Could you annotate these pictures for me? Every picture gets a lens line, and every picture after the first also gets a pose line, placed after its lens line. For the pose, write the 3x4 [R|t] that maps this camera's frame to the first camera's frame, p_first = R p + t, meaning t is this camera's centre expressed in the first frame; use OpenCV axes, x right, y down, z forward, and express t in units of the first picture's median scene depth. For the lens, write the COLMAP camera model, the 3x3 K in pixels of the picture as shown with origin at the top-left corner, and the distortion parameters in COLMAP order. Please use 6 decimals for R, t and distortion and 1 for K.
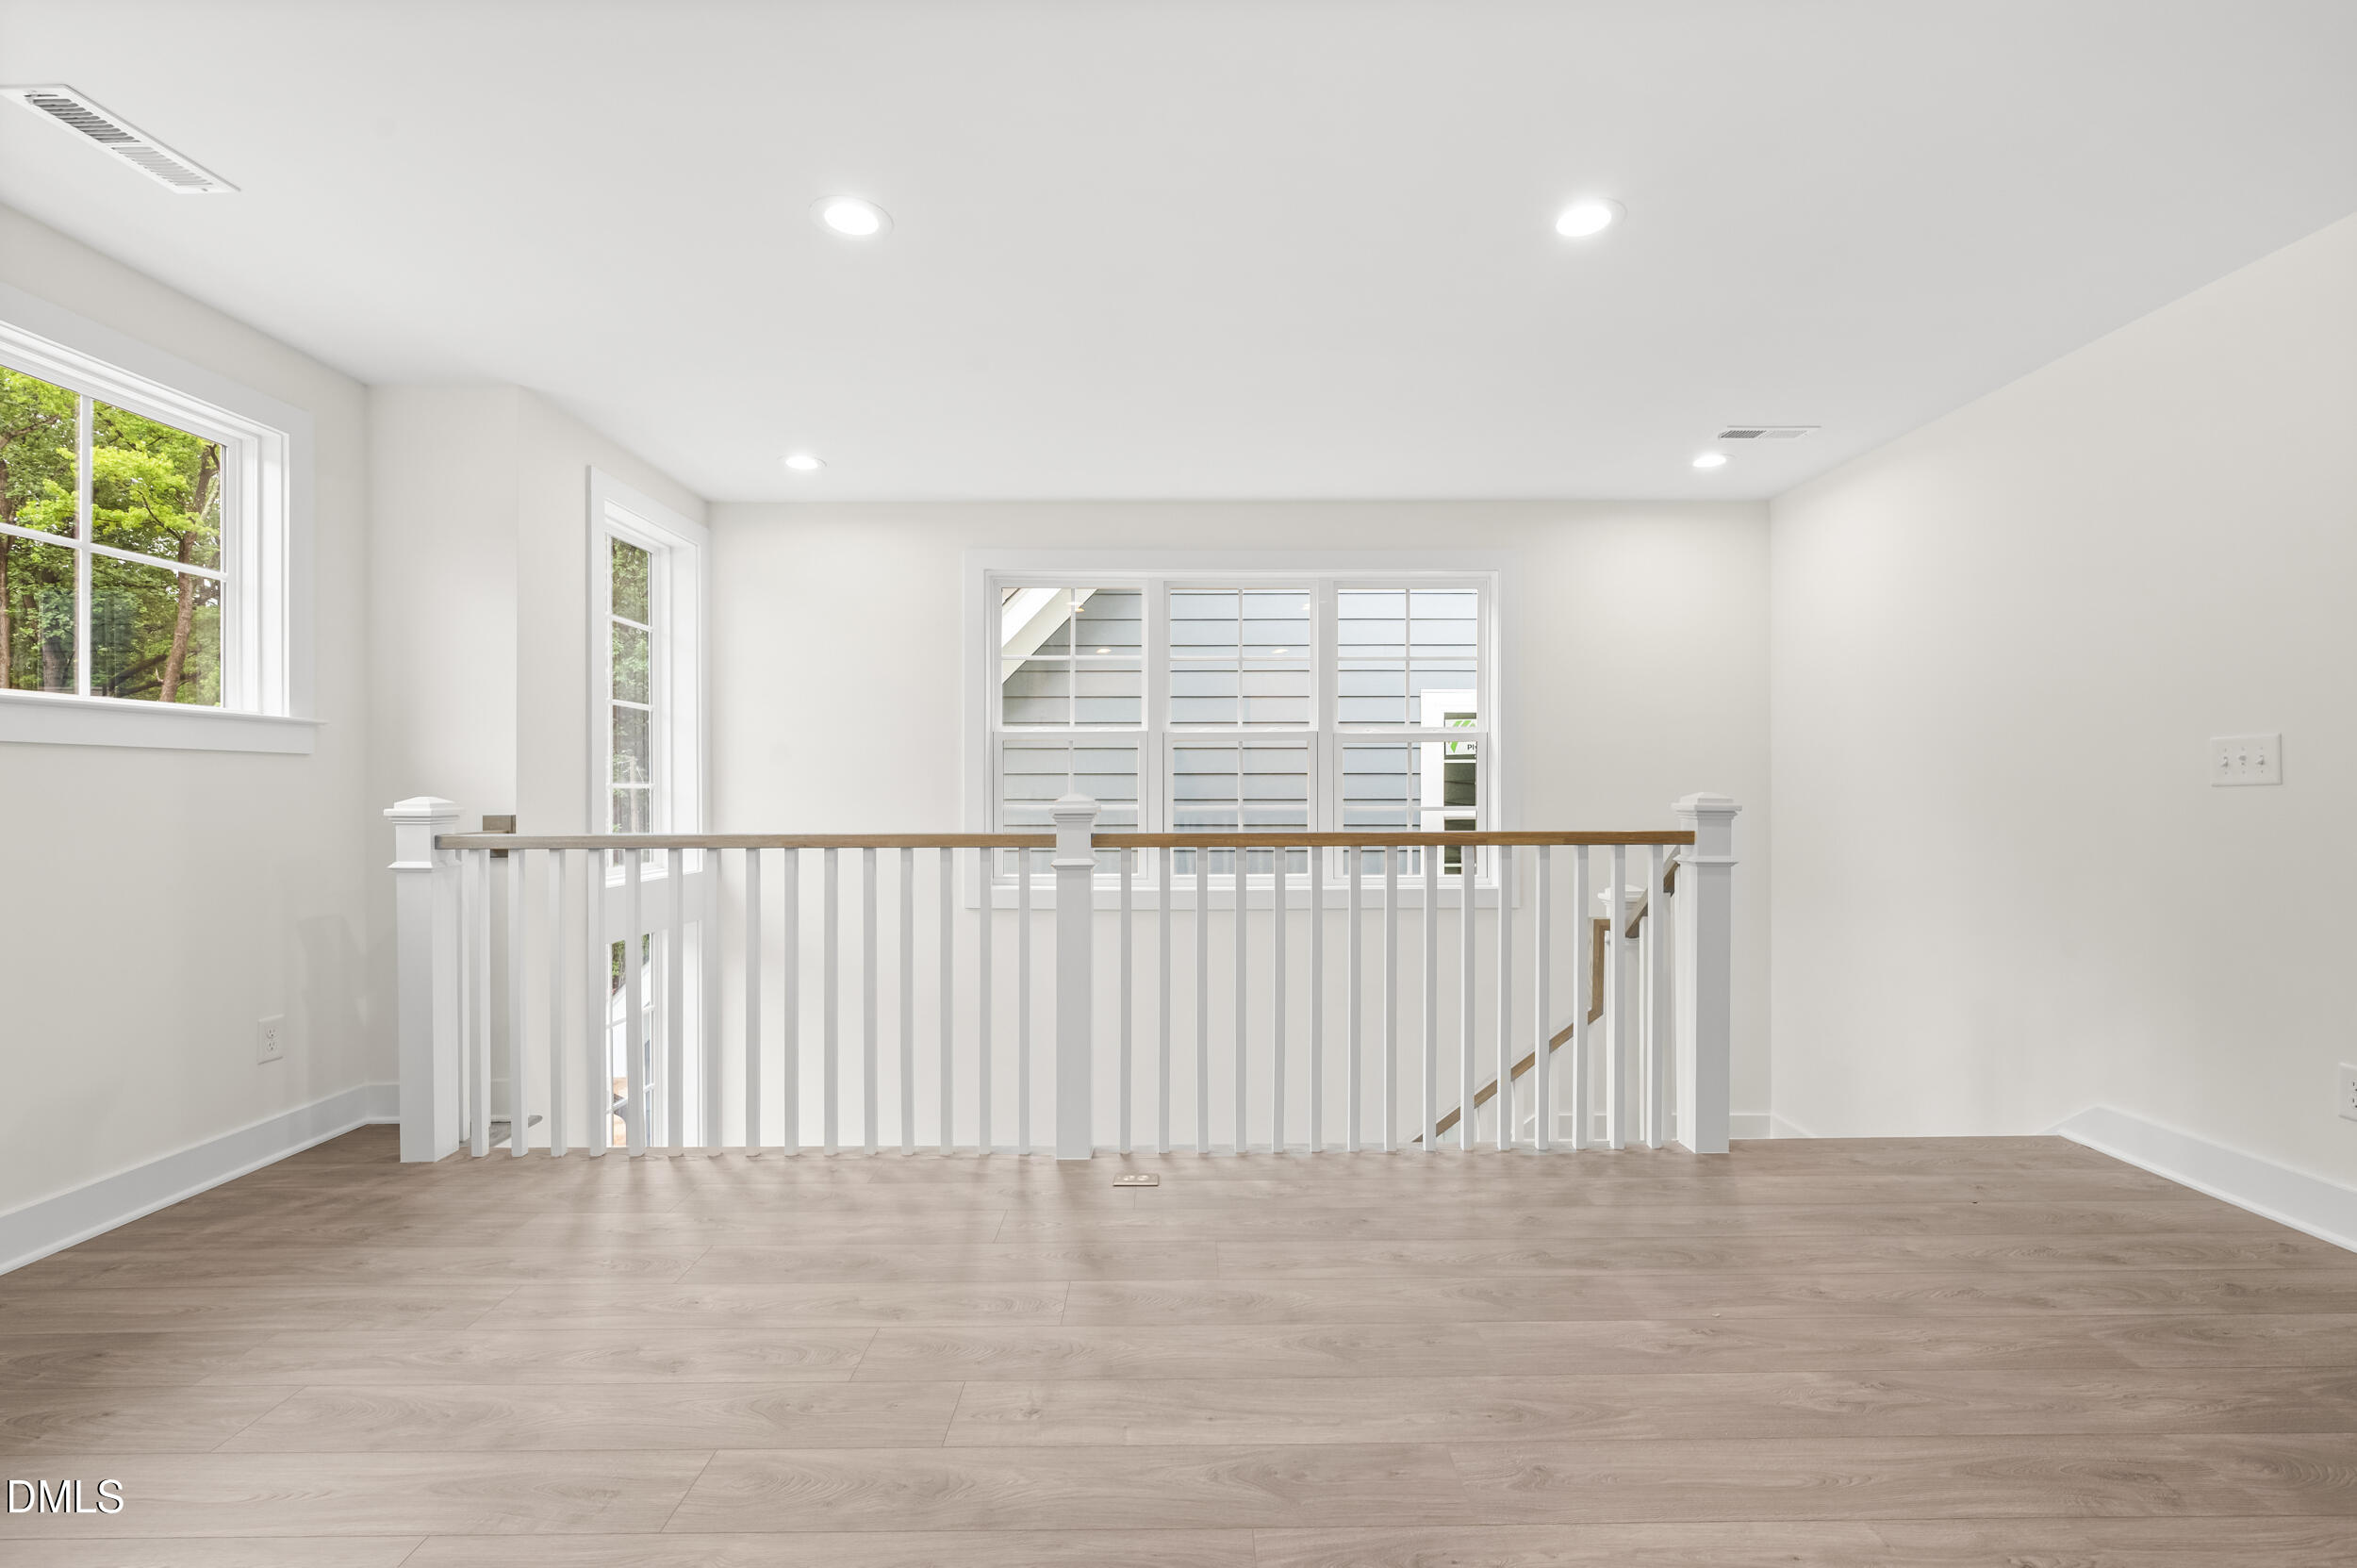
lens RADIAL K [[1020.7, 0, 1194.4], [0, 1020.7, 786.1], [0, 0, 1]] dist [0.020863, 0.000379]
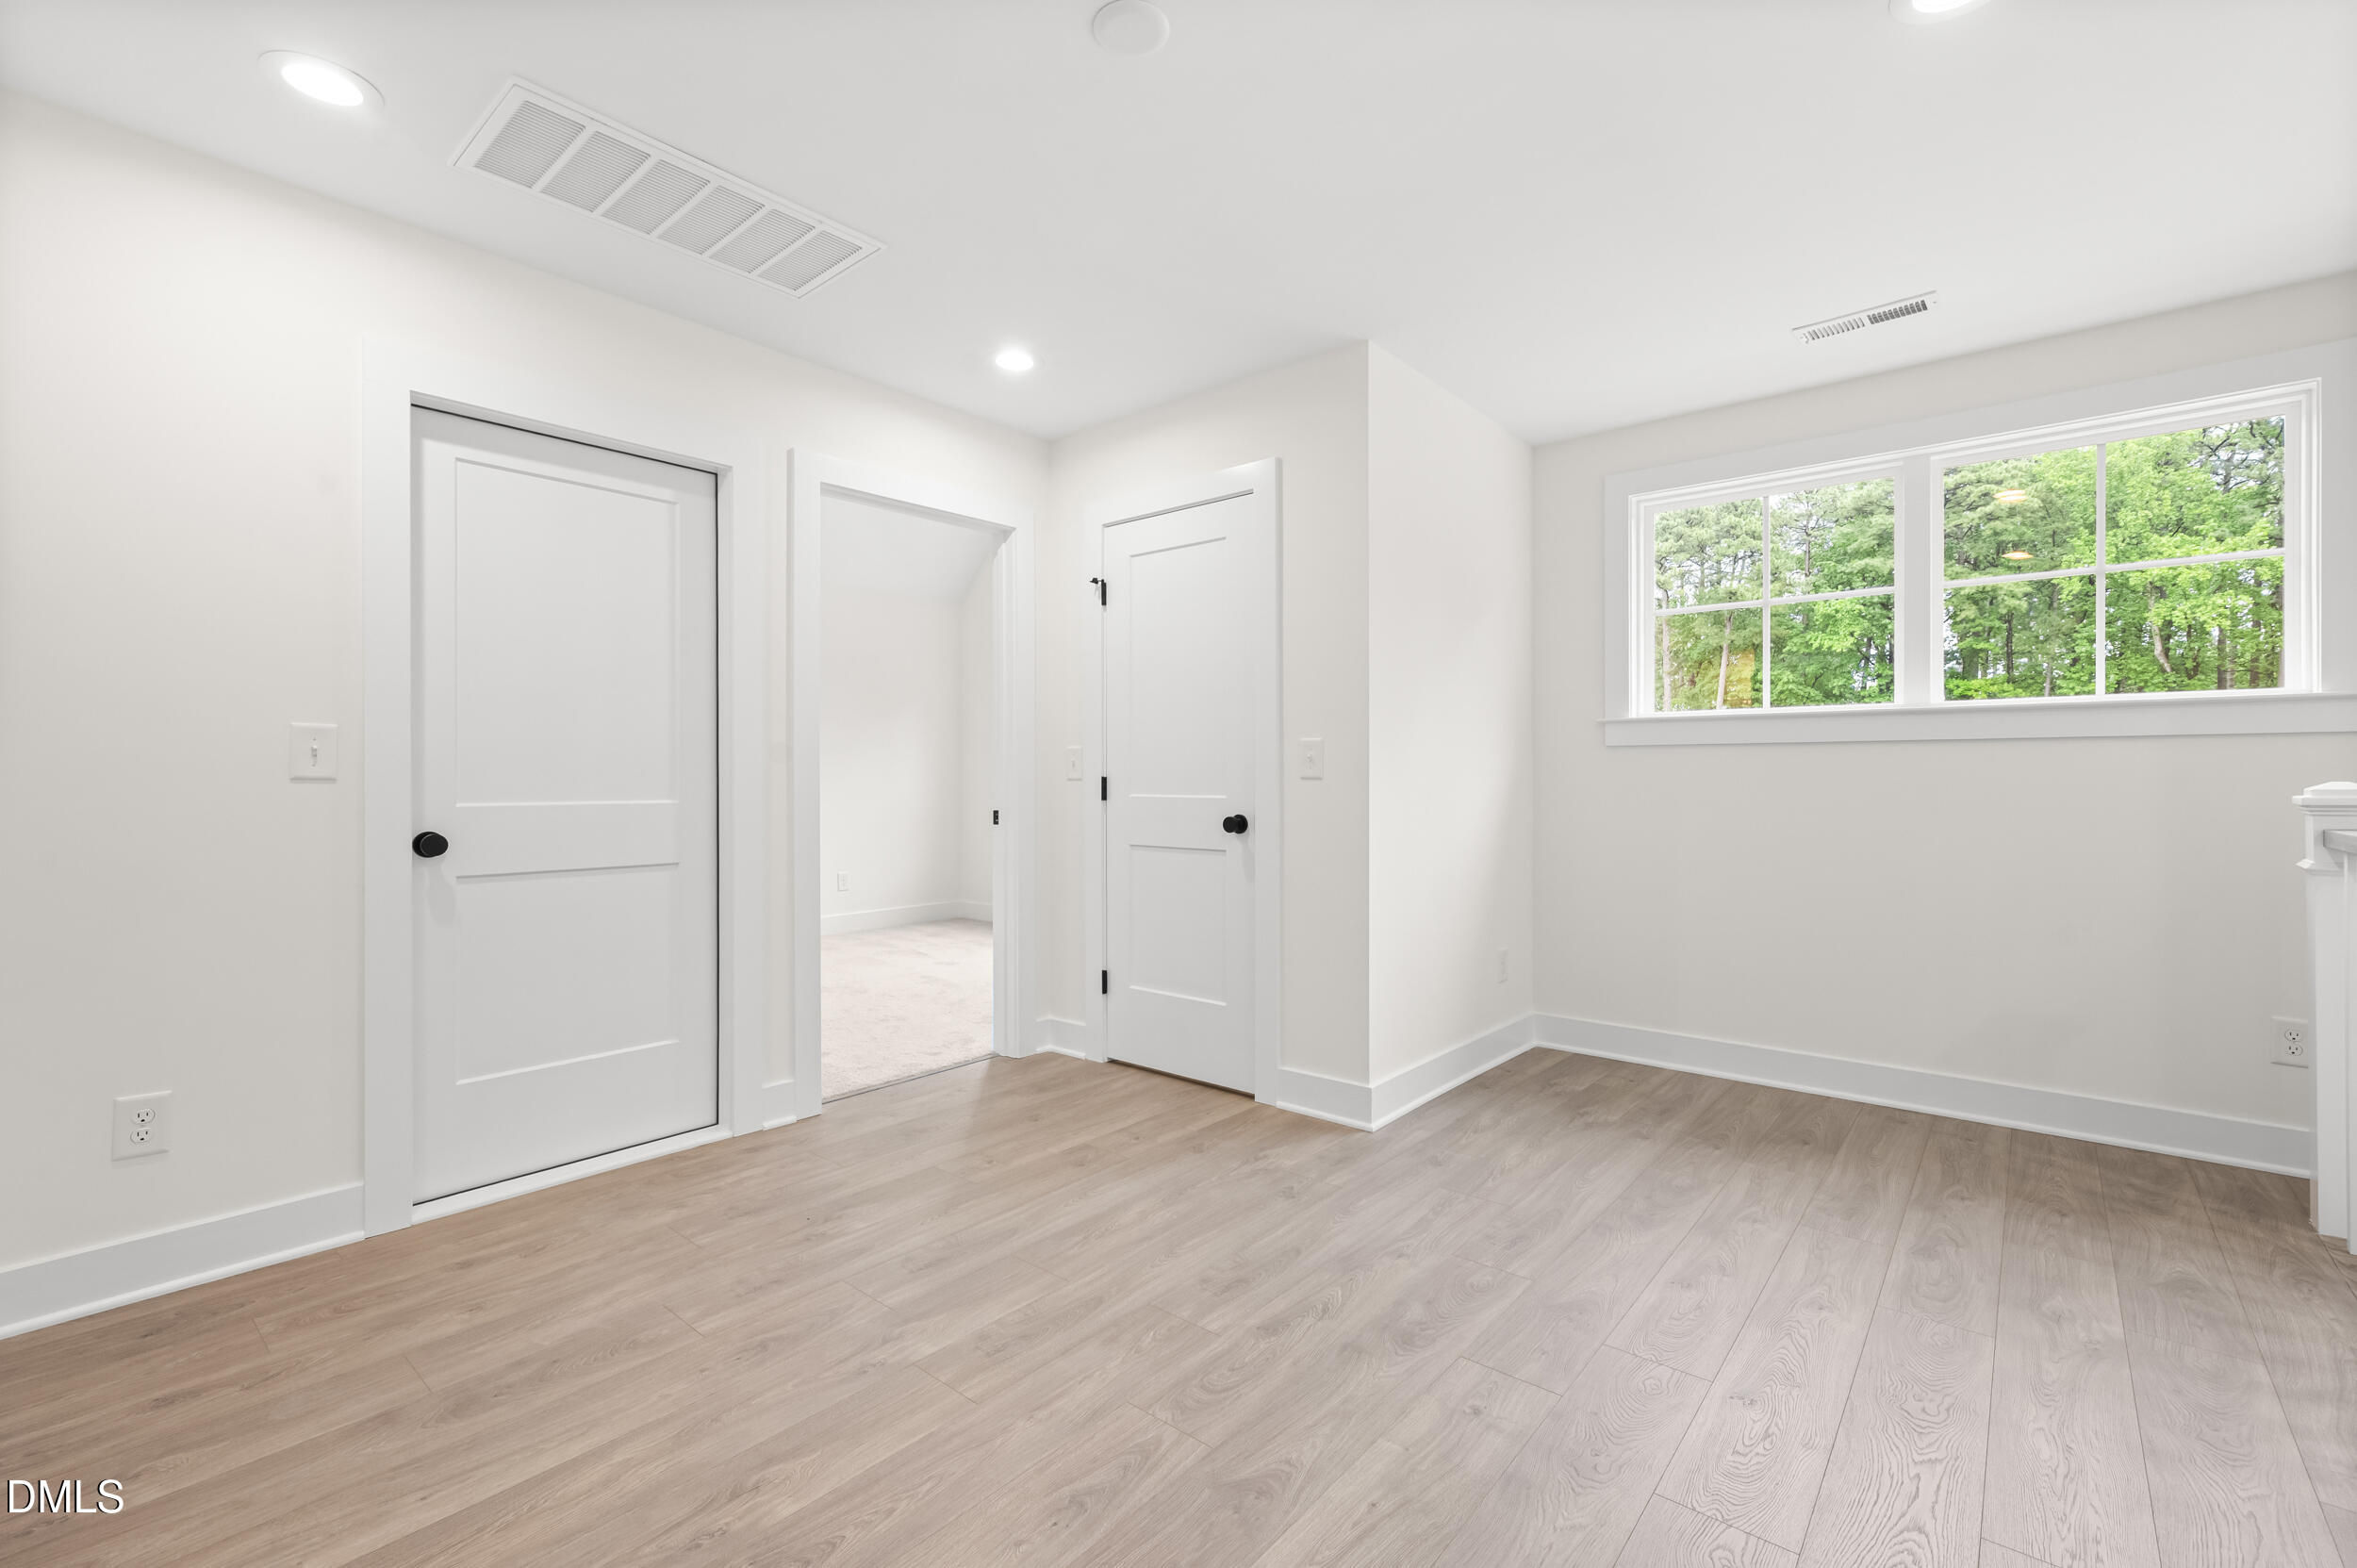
lens RADIAL K [[1020.7, 0, 1184.6], [0, 1020.7, 785.6], [0, 0, 1]] dist [0.020863, 0.000379]
pose [[-0.642680, 0.005735, -0.766114, 0.536375], [0.003212, 0.999983, 0.004791, 0.008147], [0.766128, 0.000618, -0.642687, 0.993786]]
